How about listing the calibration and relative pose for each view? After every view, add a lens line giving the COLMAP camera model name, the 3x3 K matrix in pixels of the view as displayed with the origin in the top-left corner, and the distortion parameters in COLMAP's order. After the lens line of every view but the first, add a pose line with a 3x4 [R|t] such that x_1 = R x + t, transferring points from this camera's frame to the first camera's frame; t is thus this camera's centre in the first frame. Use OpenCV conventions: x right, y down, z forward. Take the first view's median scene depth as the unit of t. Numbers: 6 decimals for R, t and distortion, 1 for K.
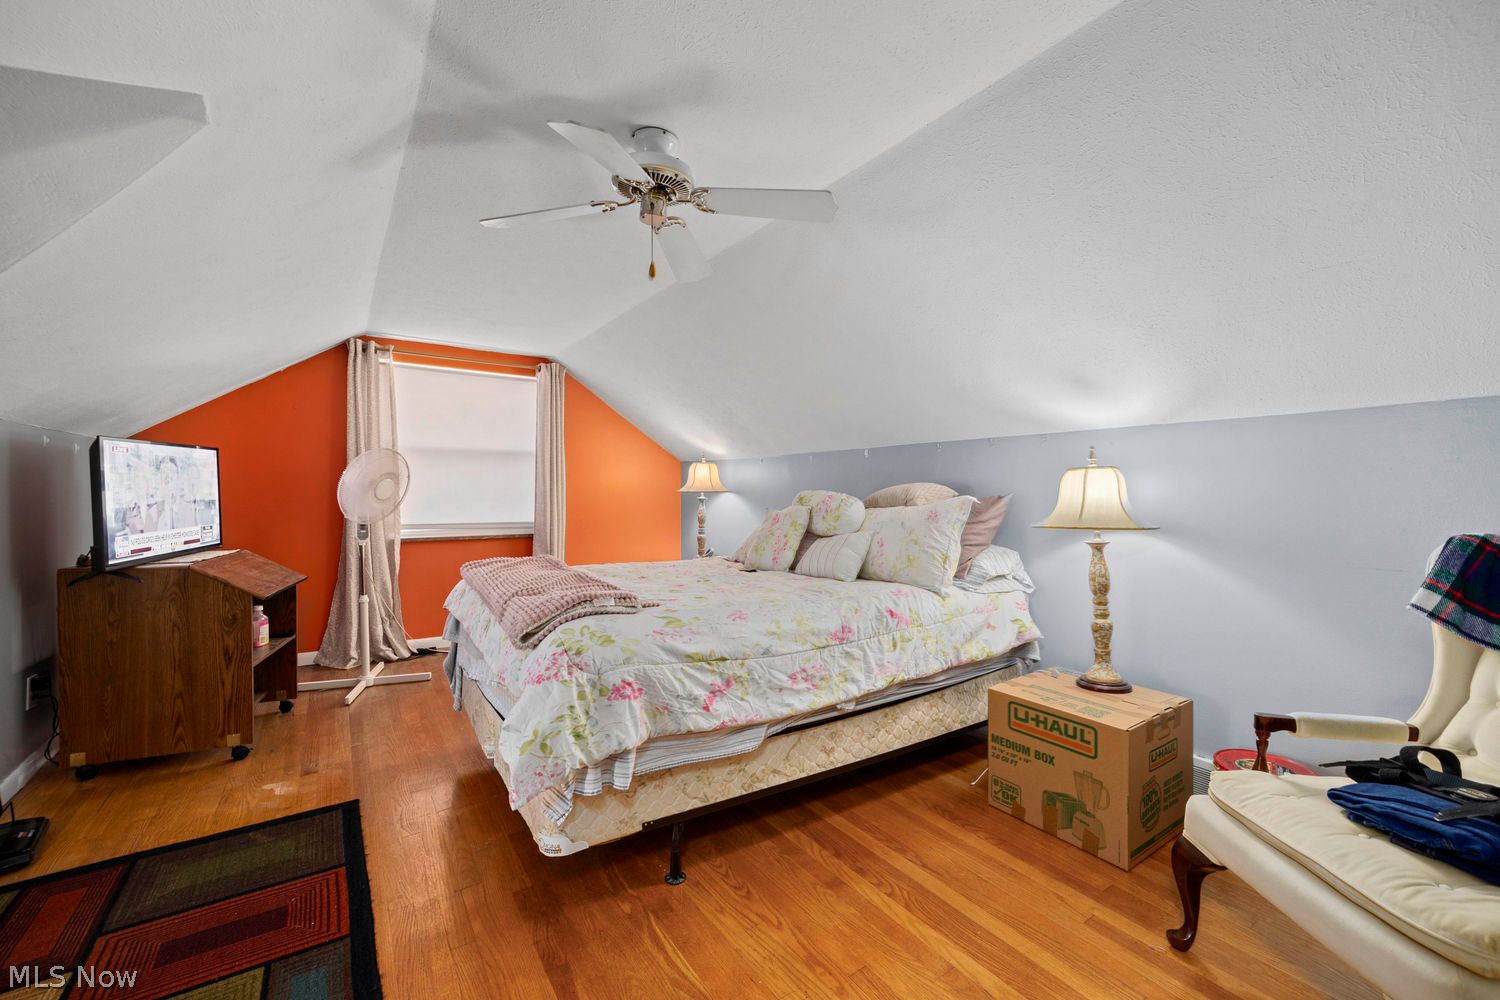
lens RADIAL K [[597.1, 0, 741.3], [0, 597.1, 494.1], [0, 0, 1]] dist [0.008853, -0.000051]
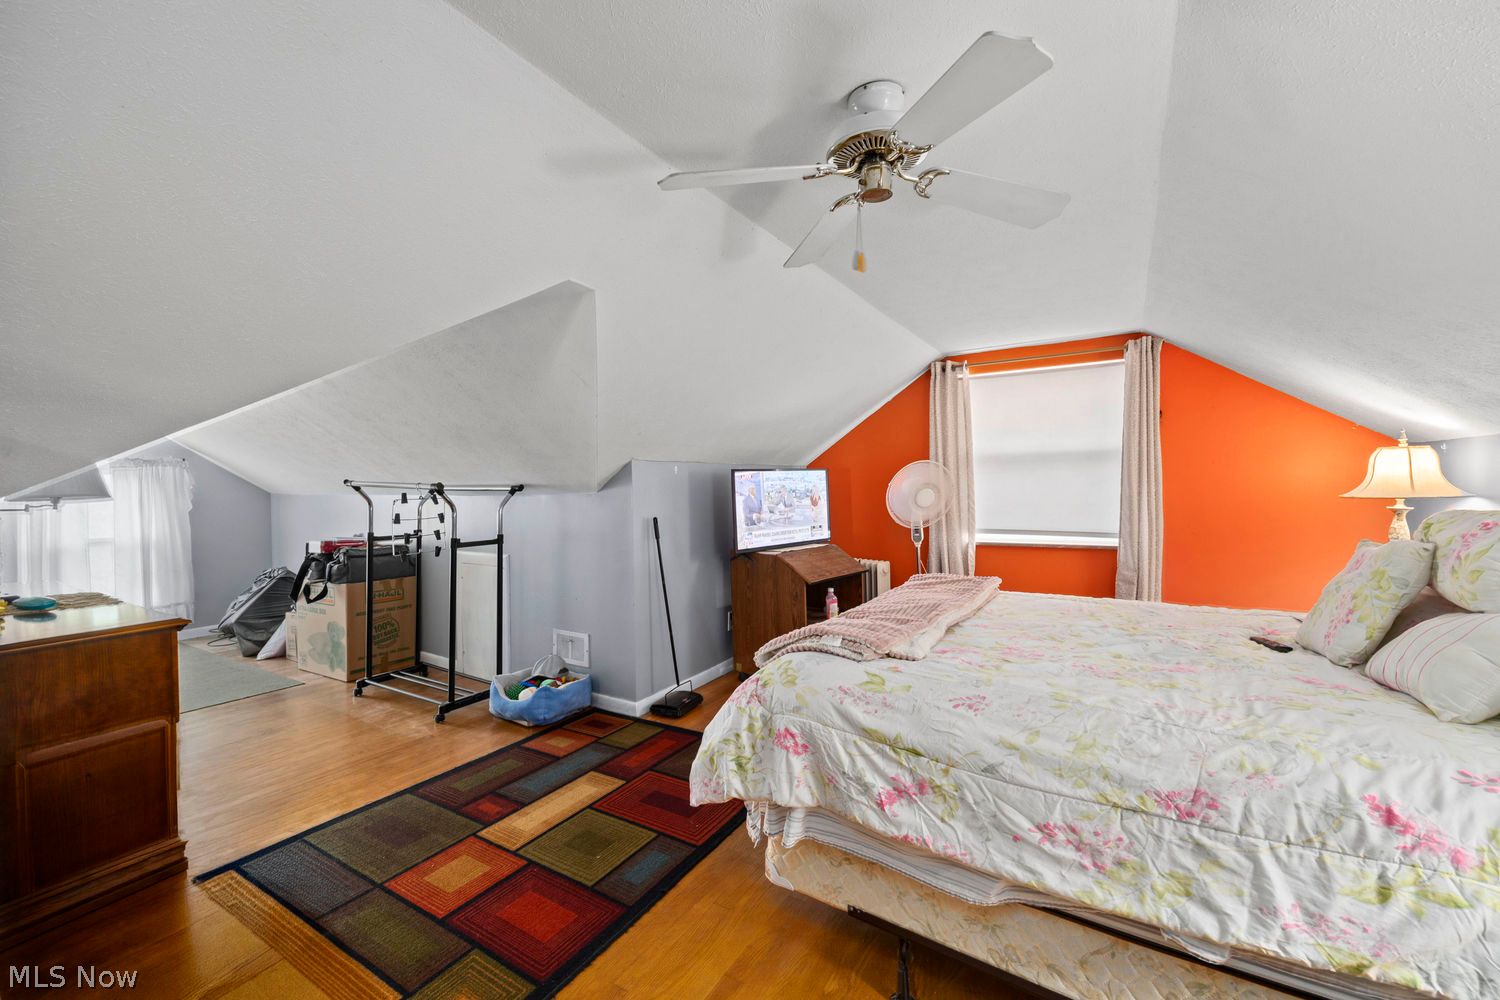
lens RADIAL K [[597.1, 0, 749.1], [0, 597.1, 494.3], [0, 0, 1]] dist [0.008853, -0.000051]
pose [[0.430928, -0.002469, -0.902383, 0.505791], [0.014137, 0.999892, 0.004015, -0.046969], [0.902276, -0.014488, 0.430916, 0.453959]]
